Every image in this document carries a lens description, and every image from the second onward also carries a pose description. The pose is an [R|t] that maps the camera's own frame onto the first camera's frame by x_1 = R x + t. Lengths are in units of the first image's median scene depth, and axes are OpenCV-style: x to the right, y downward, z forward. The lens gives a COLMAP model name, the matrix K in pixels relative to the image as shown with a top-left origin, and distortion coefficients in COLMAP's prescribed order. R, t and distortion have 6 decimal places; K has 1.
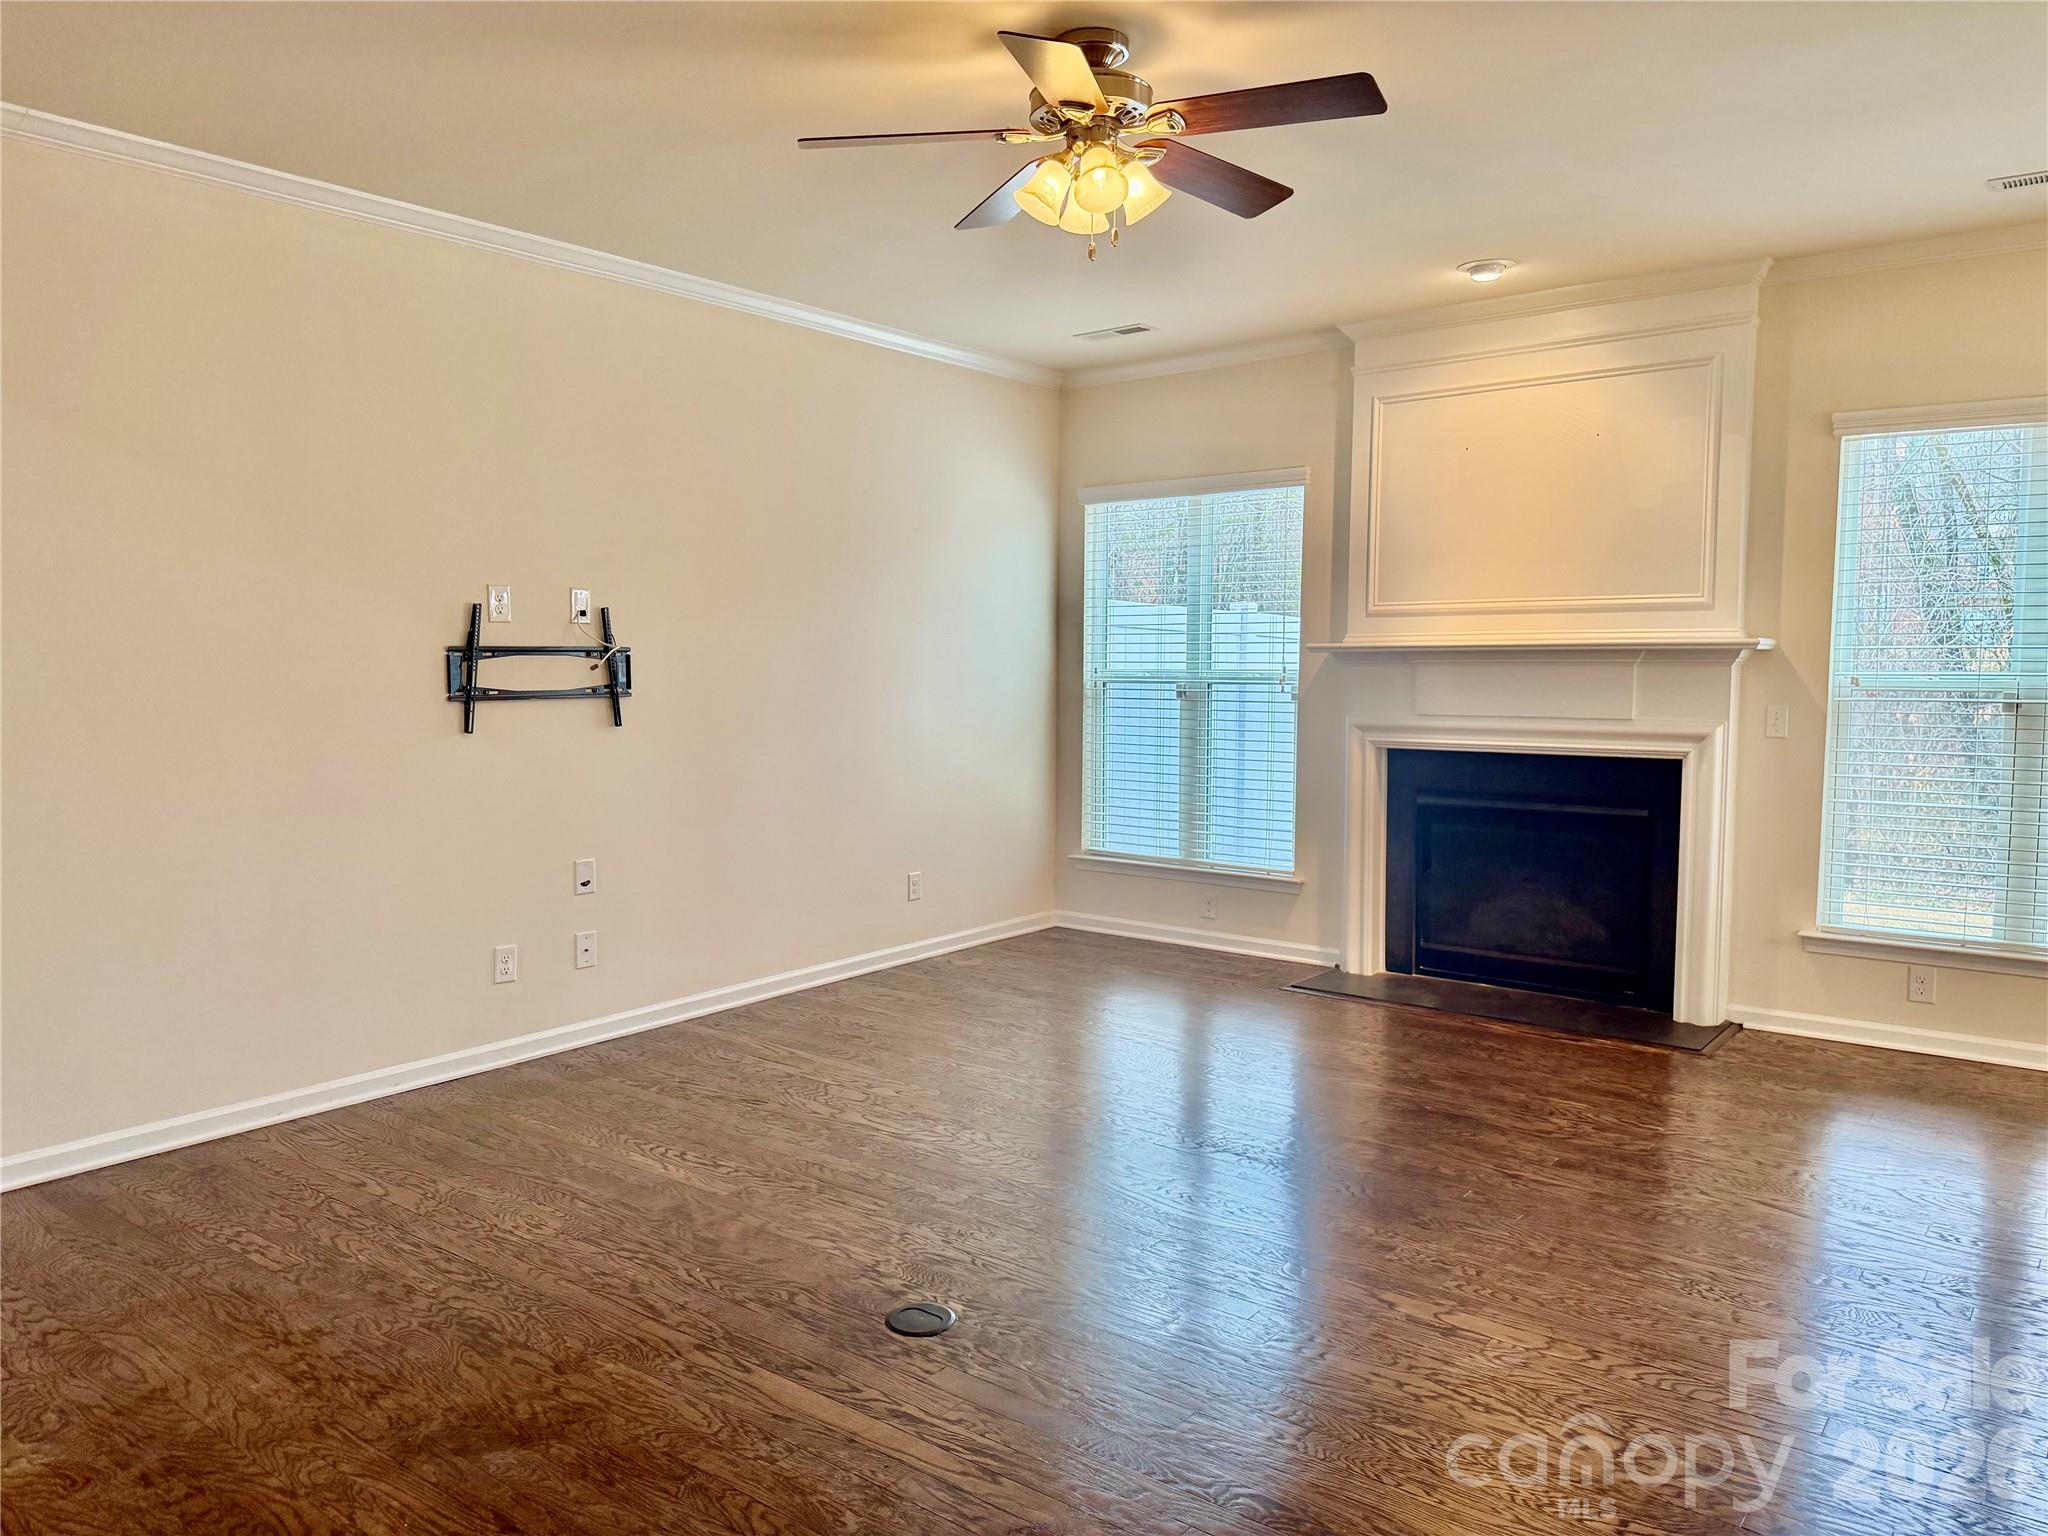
lens RADIAL K [[1440.4, 0, 1025.8], [0, 1440.4, 766.1], [0, 0, 1]] dist [0.131570, -0.202258]
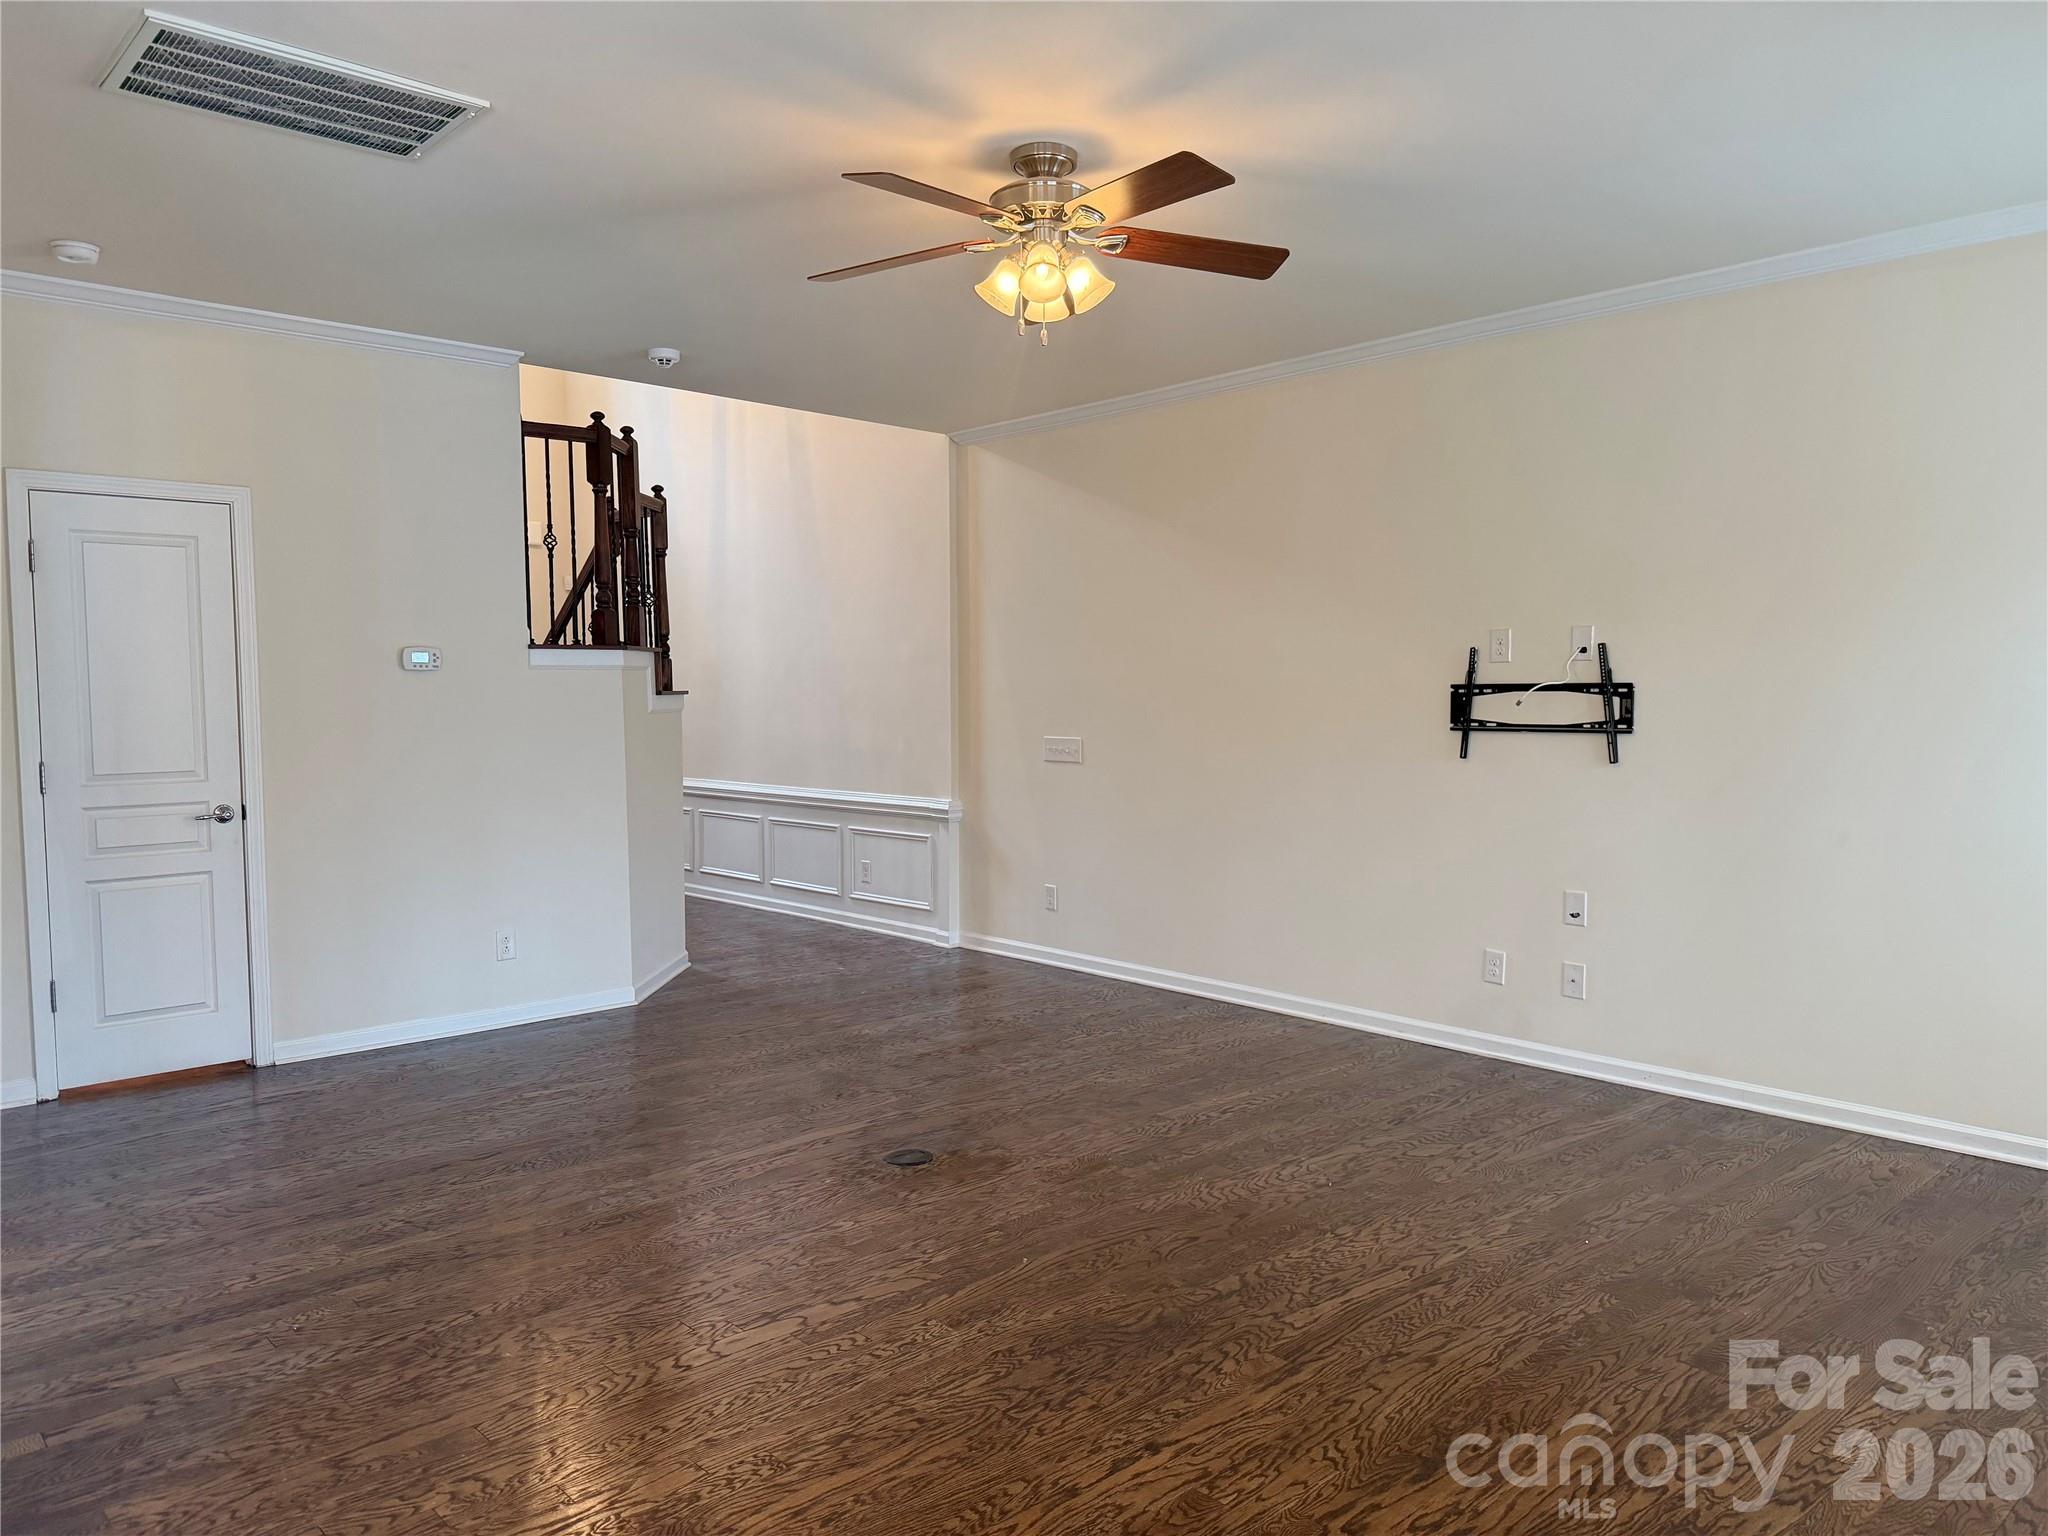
lens RADIAL K [[1434.8, 0, 1024.0], [0, 1434.8, 768.0], [0, 0, 1]] dist [0.139821, -0.195521]
pose [[-0.161623, 0.053951, -0.985377, 0.808717], [-0.077238, 0.994750, 0.067133, -0.064225], [0.983825, 0.086958, -0.156607, 0.822243]]
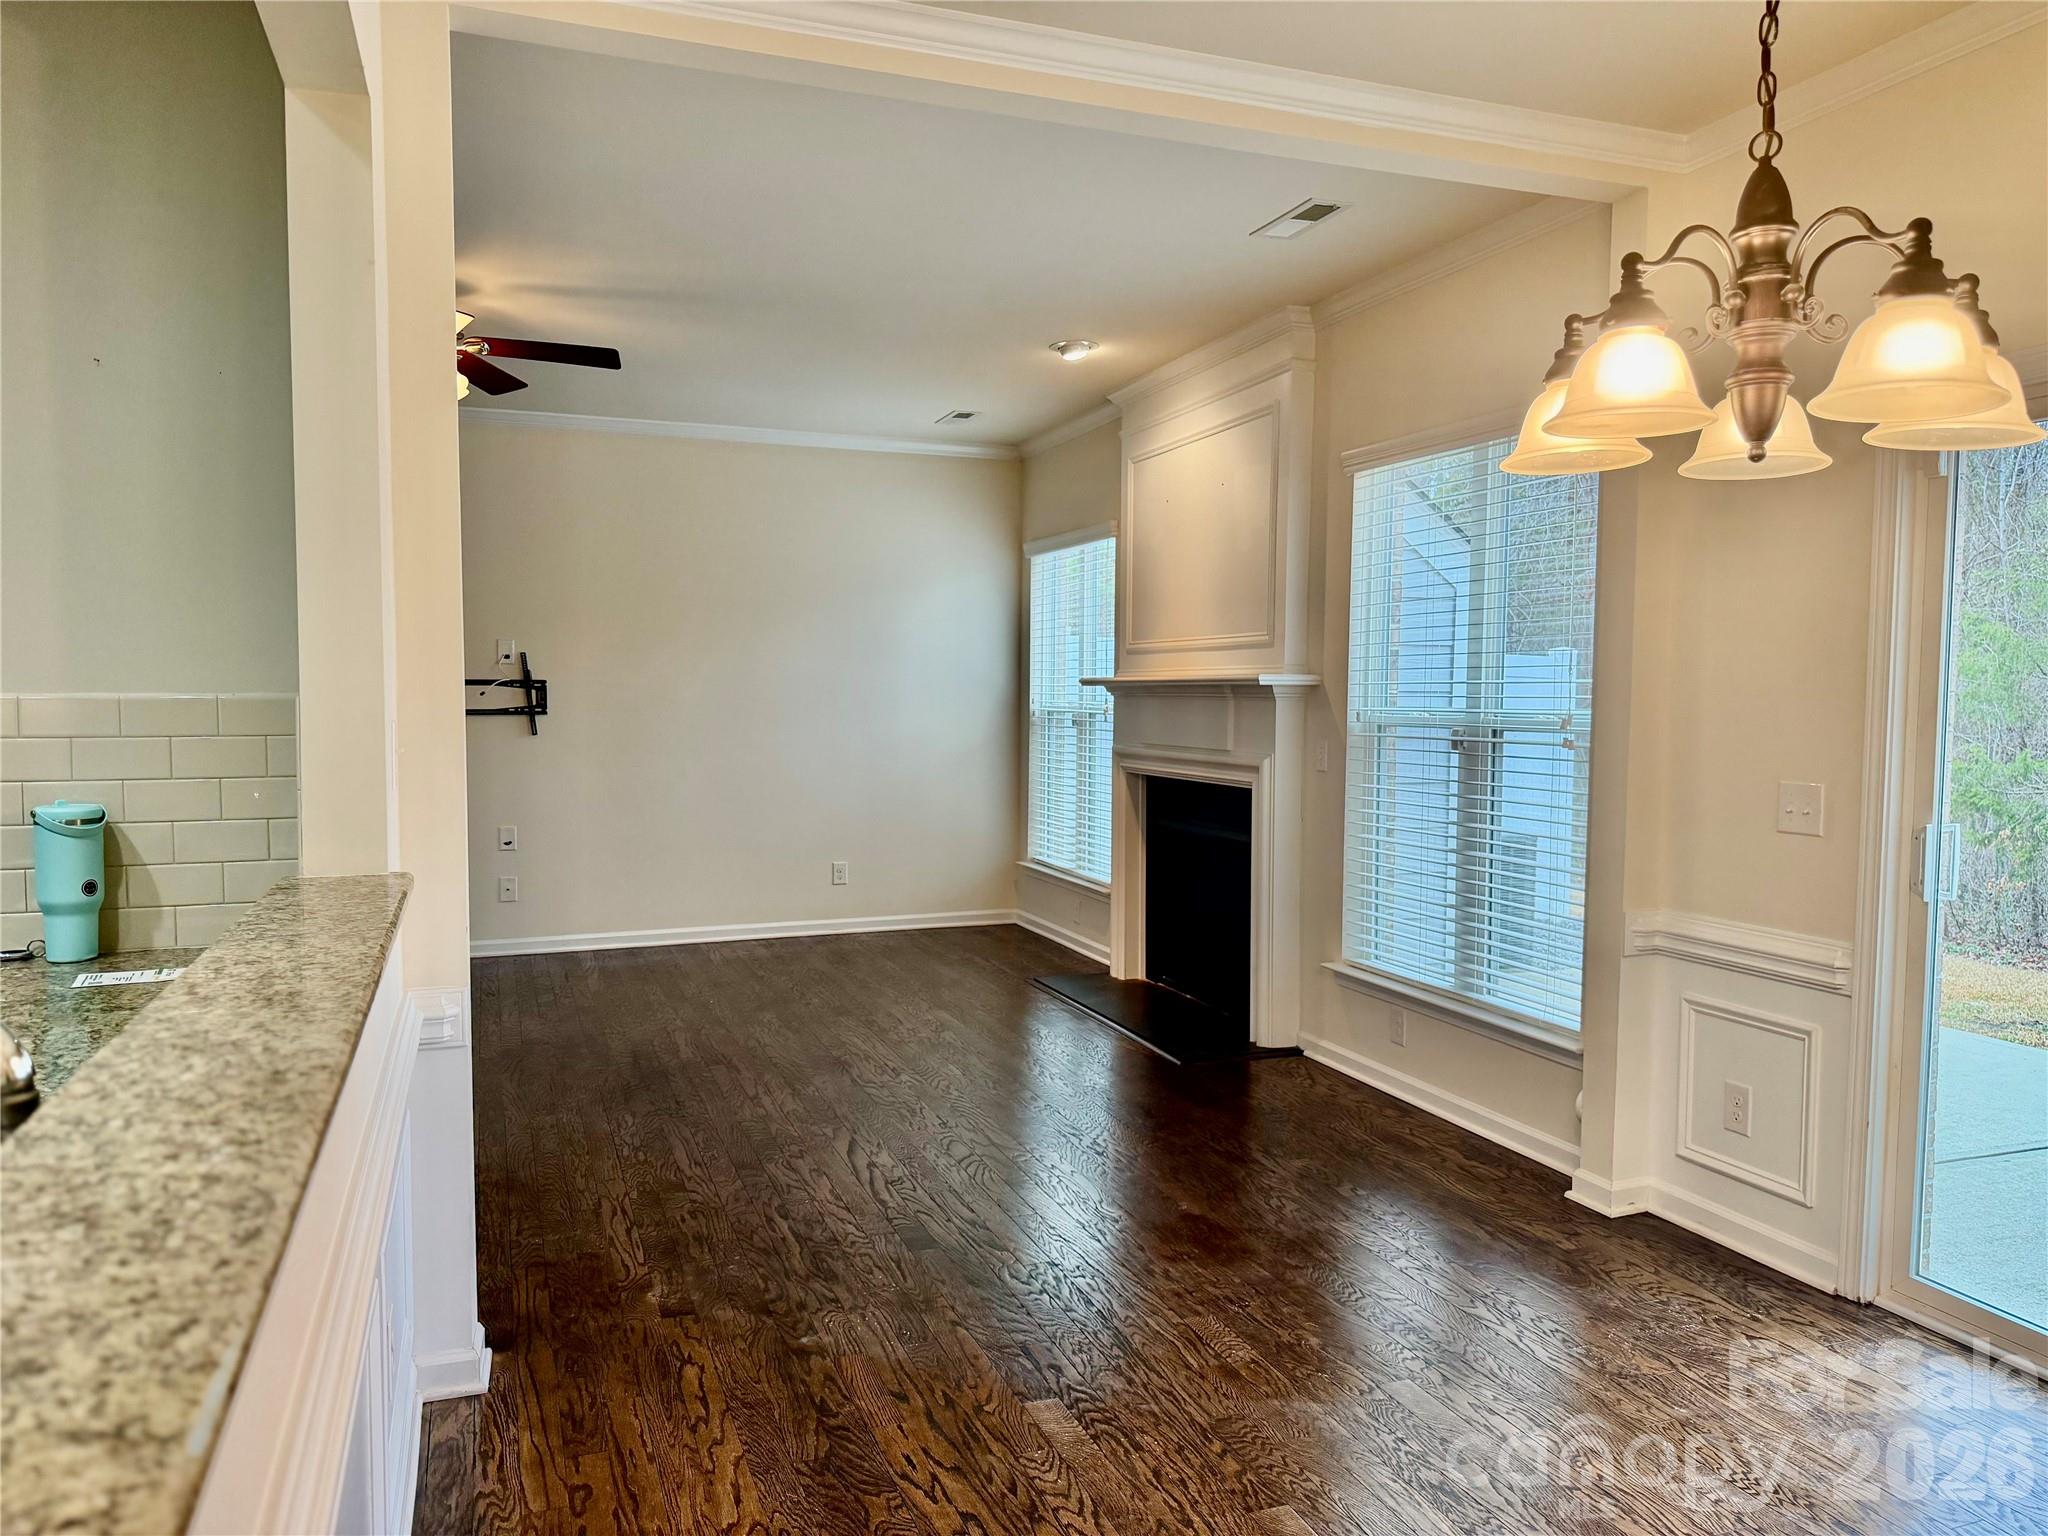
lens RADIAL K [[1438.7, 0, 1026.3], [0, 1438.7, 761.6], [0, 0, 1]] dist [0.002980, -0.004502]
pose [[0.852623, 0.029838, -0.521674, 0.942248], [-0.043492, 0.998956, -0.013948, -0.002569], [0.520714, 0.034581, 0.853031, 0.045620]]
